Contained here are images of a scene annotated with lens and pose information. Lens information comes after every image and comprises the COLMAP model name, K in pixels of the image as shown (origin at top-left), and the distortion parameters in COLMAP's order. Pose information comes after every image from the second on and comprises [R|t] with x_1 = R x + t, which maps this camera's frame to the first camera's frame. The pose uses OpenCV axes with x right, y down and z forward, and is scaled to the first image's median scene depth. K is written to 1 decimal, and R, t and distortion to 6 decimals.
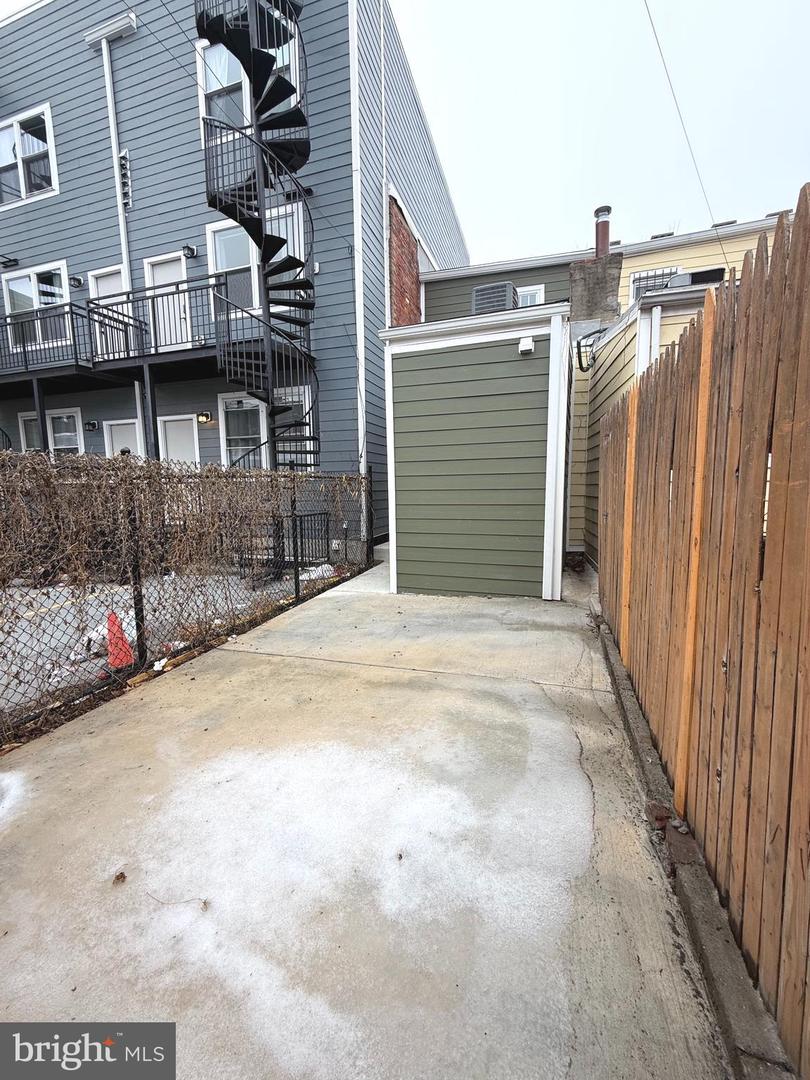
lens RADIAL K [[430.5, 0, 405.2], [0, 430.5, 539.2], [0, 0, 1]] dist [-0.000381, 0.000085]
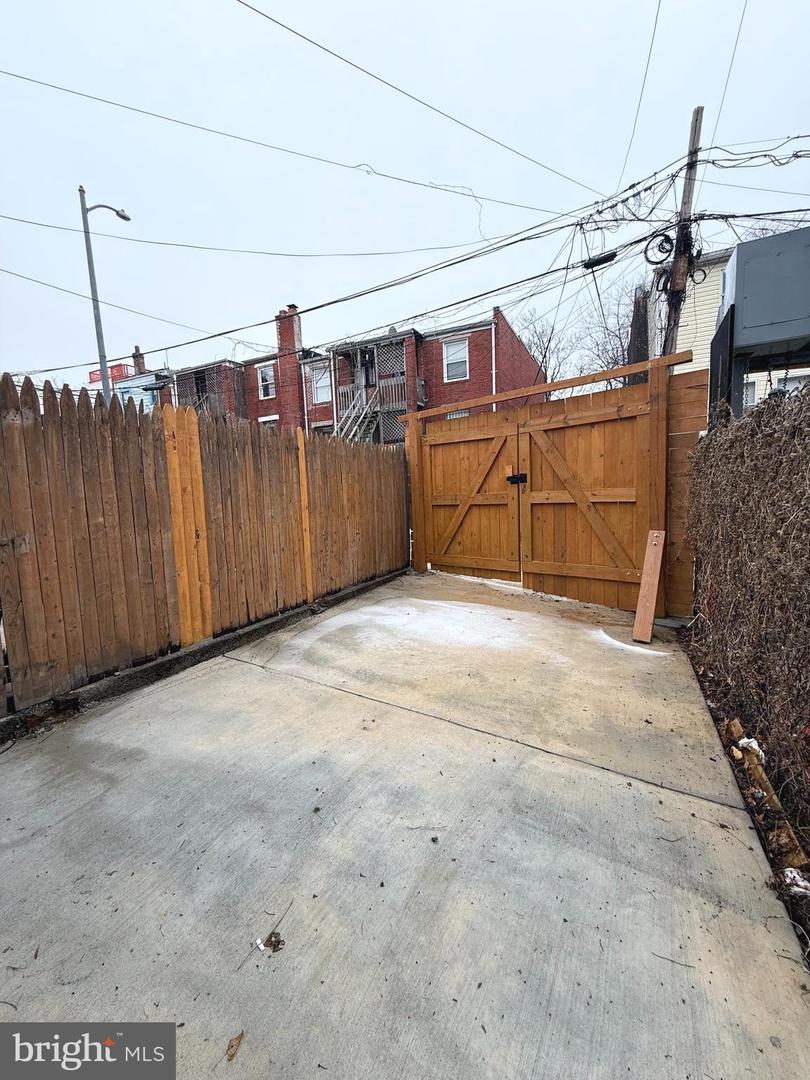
lens RADIAL K [[430.5, 0, 404.5], [0, 430.5, 536.7], [0, 0, 1]] dist [-0.000381, 0.000085]
pose [[-0.987883, 0.040745, 0.149755, -0.170764], [0.073214, 0.973155, 0.218193, -0.148890], [-0.136845, 0.226513, -0.964347, 1.428288]]
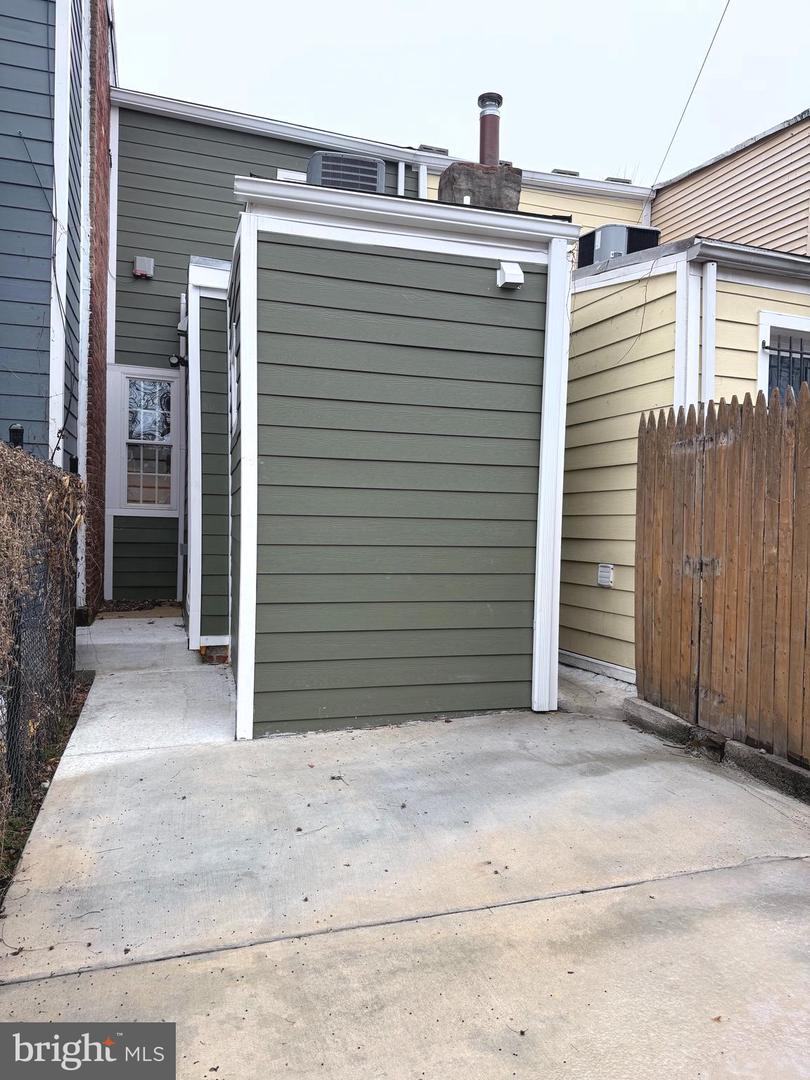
lens RADIAL K [[760.6, 0, 404.8], [0, 760.6, 538.2], [0, 0, 1]] dist [0.038844, -0.046529]
pose [[0.809028, 0.016661, 0.587535, -0.523829], [0.039938, 0.995730, -0.083231, -0.016310], [-0.586412, 0.090801, 0.804907, 0.333389]]
